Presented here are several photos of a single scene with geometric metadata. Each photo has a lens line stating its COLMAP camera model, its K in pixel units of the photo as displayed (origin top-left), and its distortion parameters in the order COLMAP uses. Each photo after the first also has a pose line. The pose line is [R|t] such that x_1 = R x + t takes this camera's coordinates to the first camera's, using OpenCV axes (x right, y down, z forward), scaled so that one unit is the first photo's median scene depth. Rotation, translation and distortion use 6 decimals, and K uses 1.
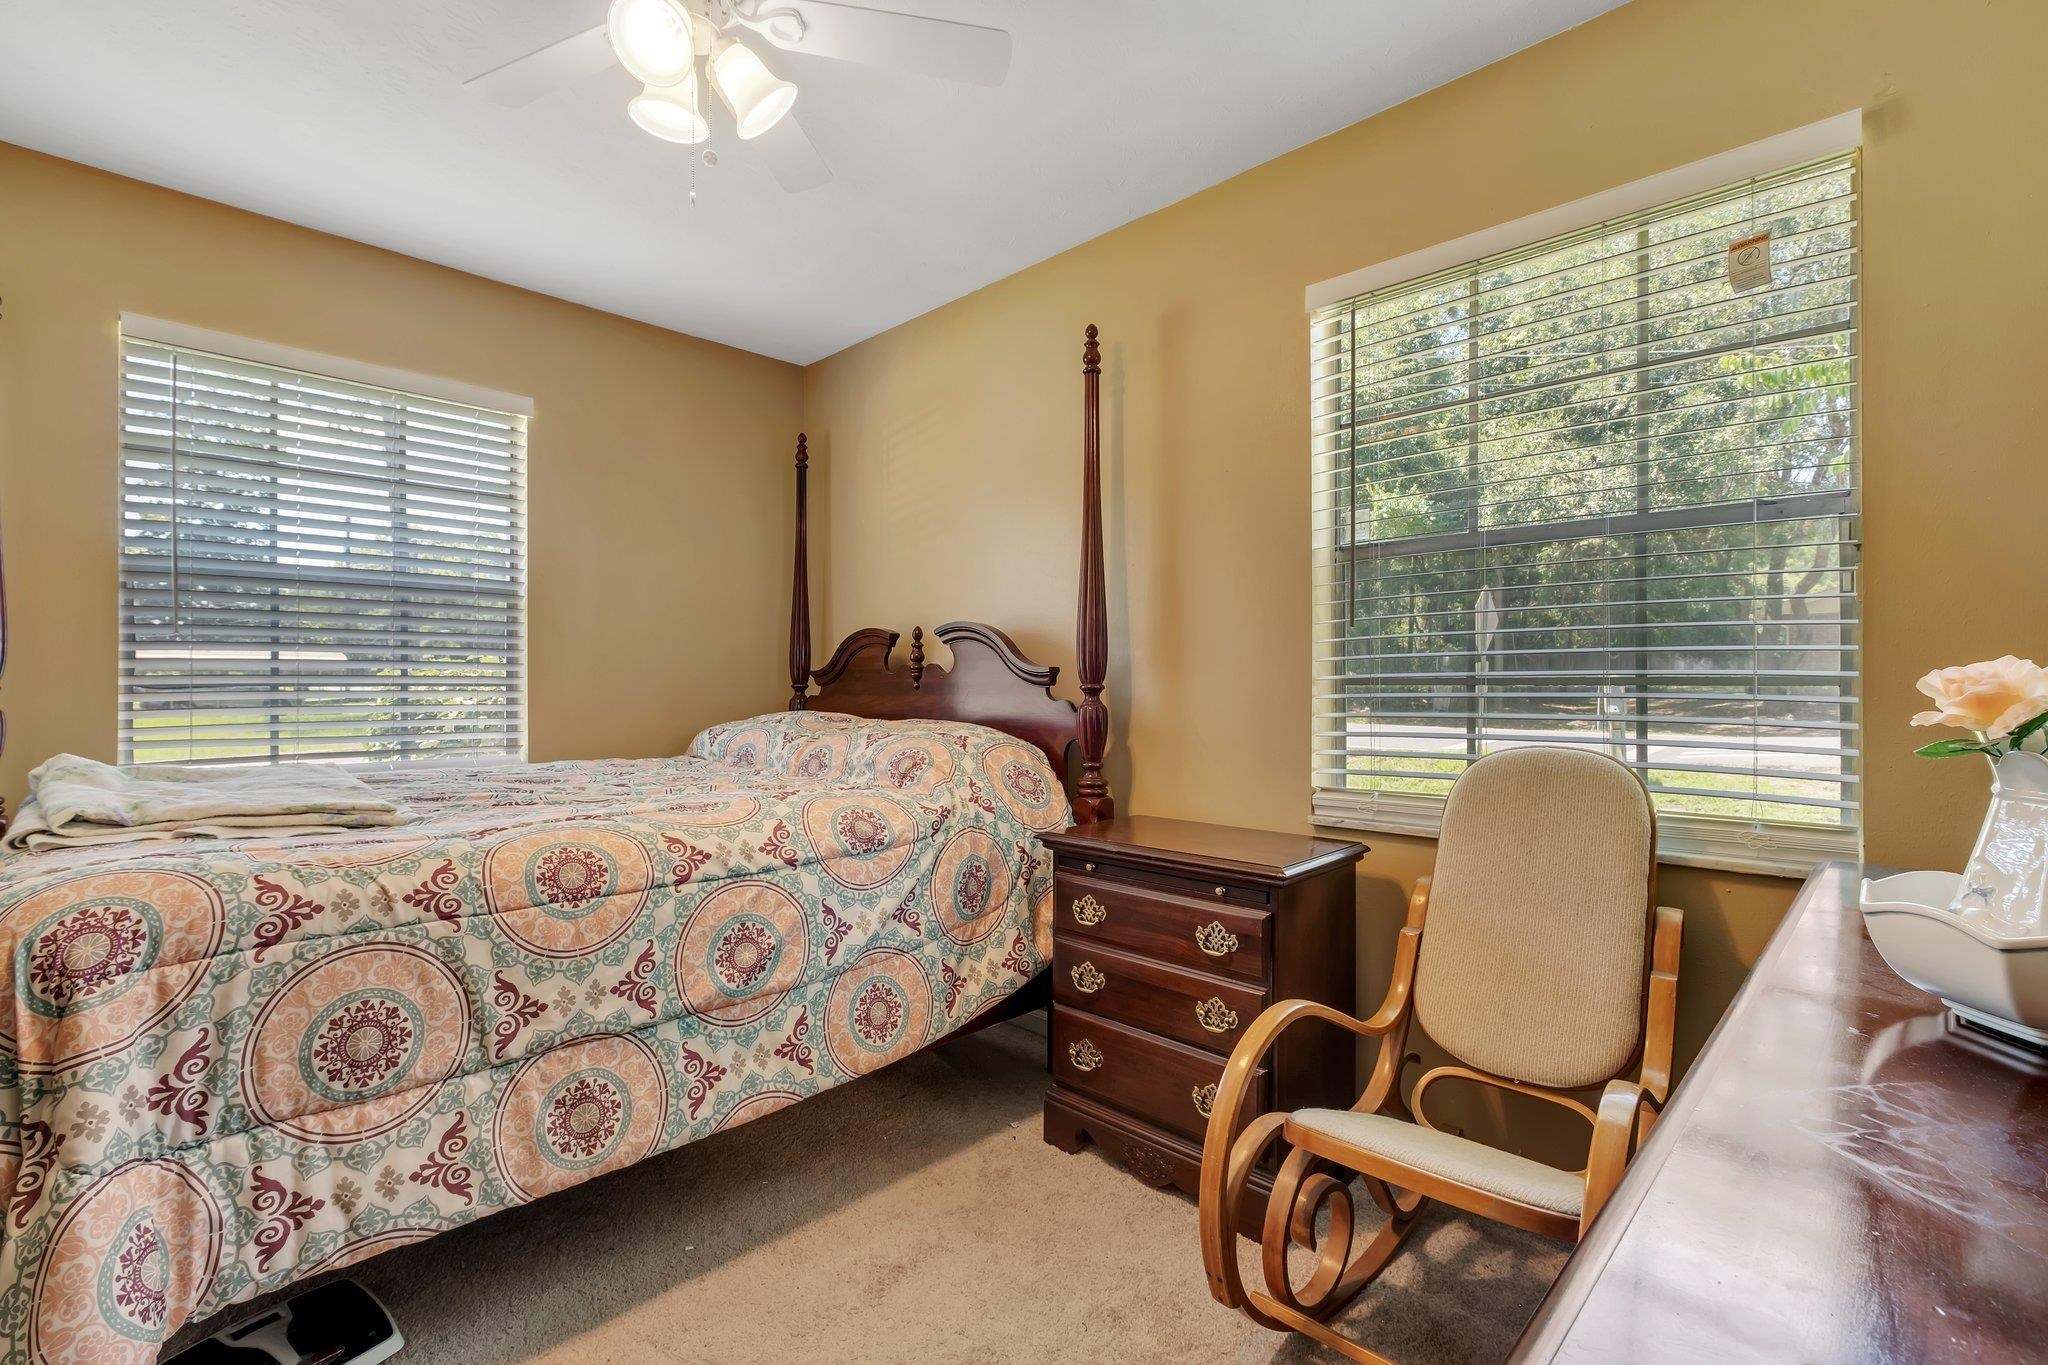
lens RADIAL K [[934.6, 0, 1019.2], [0, 934.6, 686.5], [0, 0, 1]] dist [-0.001457, -0.003089]
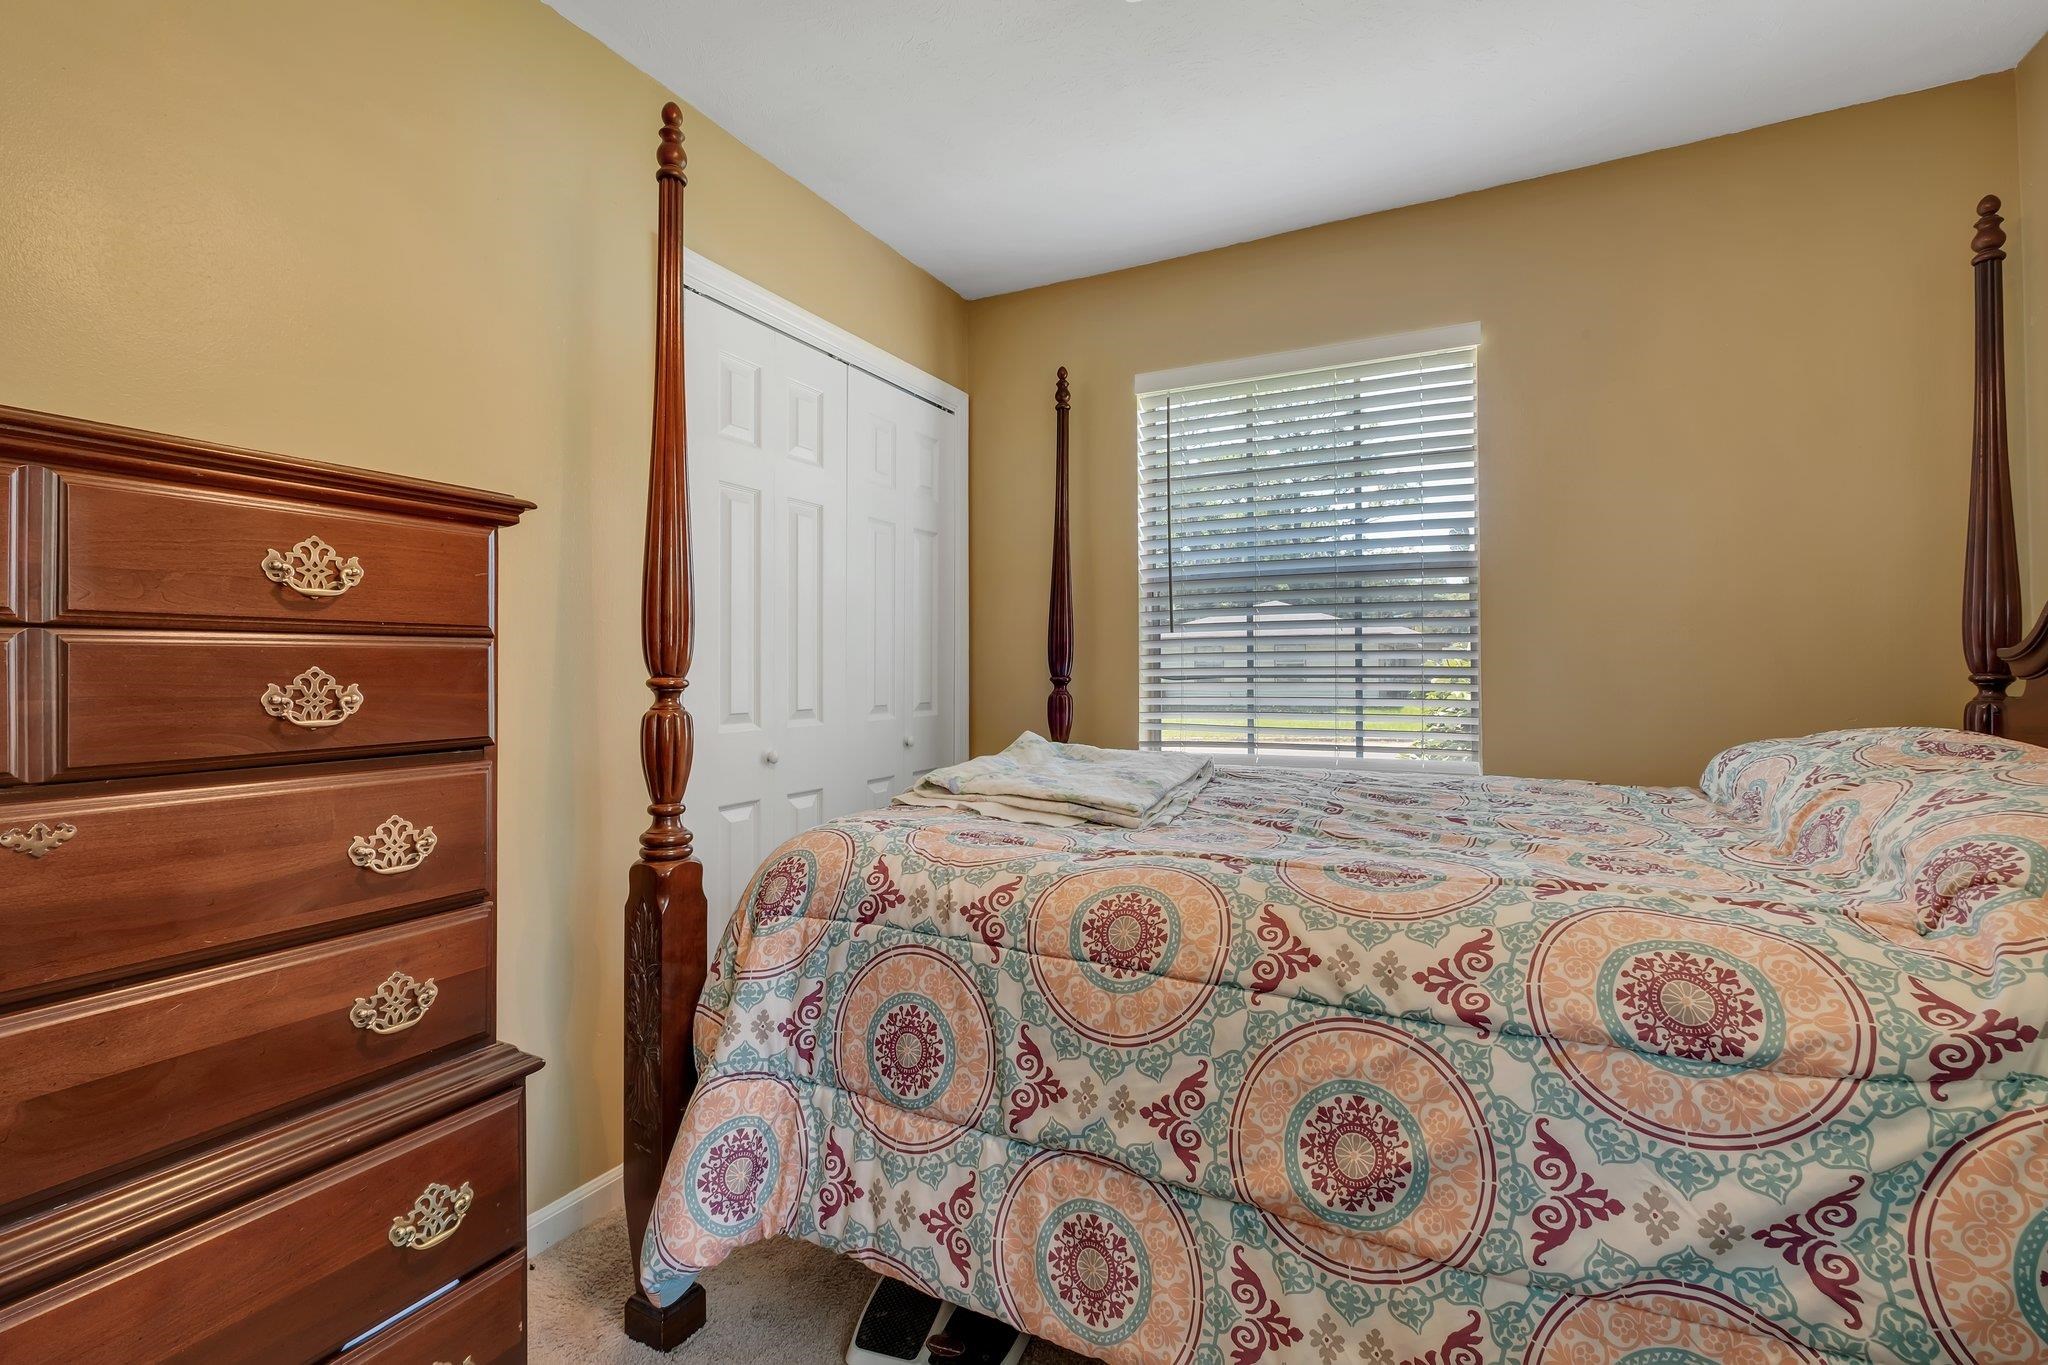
lens RADIAL K [[934.6, 0, 977.7], [0, 934.6, 650.4], [0, 0, 1]] dist [-0.001457, -0.003089]
pose [[0.264590, -0.022025, -0.964109, 0.225415], [0.001274, 0.999746, -0.022489, -0.008818], [0.964360, 0.004722, 0.264551, 0.698873]]
